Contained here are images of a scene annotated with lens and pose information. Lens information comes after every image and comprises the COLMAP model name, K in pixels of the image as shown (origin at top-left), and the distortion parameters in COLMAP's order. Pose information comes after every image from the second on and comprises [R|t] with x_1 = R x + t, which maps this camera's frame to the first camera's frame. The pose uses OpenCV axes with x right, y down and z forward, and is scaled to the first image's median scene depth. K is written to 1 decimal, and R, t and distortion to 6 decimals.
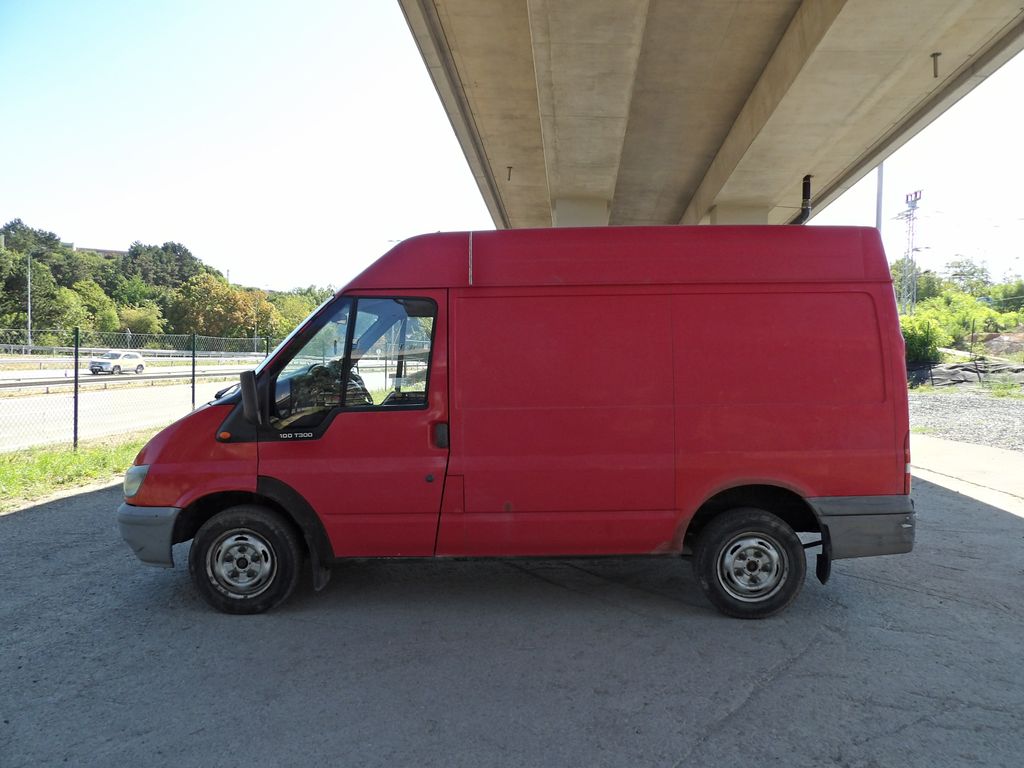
lens RADIAL K [[735.7, 0, 520.3], [0, 735.7, 369.4], [0, 0, 1]] dist [-0.050039, 0.060050]
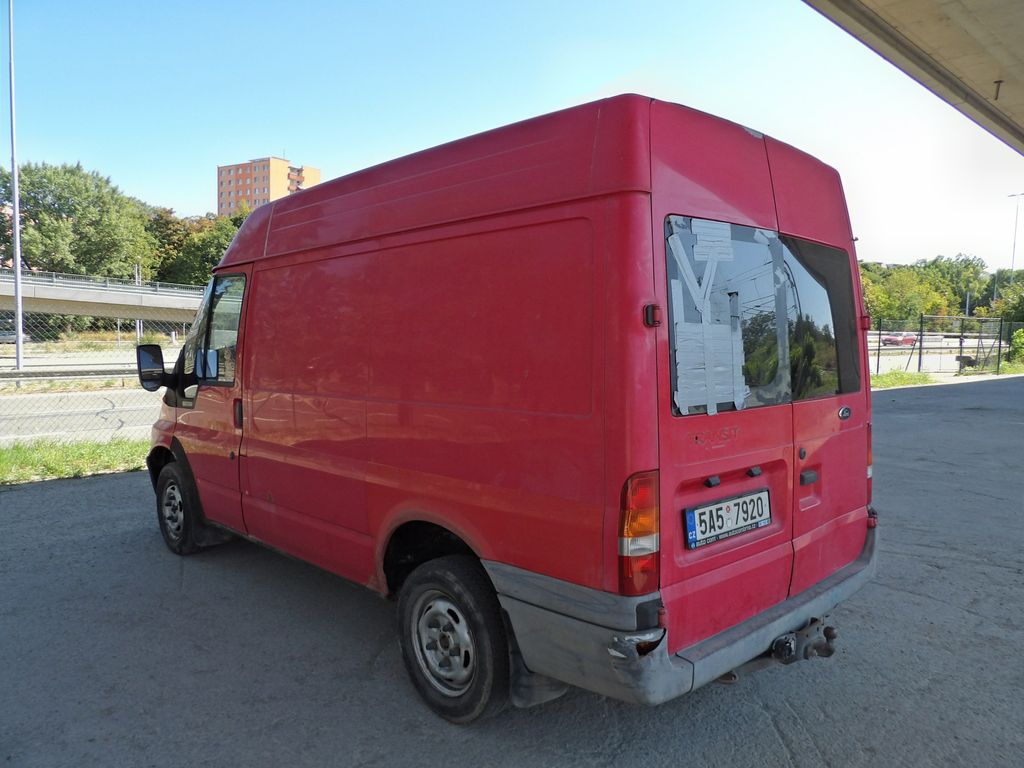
lens RADIAL K [[735.7, 0, 520.3], [0, 735.7, 369.4], [0, 0, 1]] dist [-0.050039, 0.060050]
pose [[0.701193, 0.032431, -0.712234, 0.849088], [-0.011546, 0.999350, 0.034137, -0.007786], [0.712878, -0.015713, 0.701112, 0.581588]]
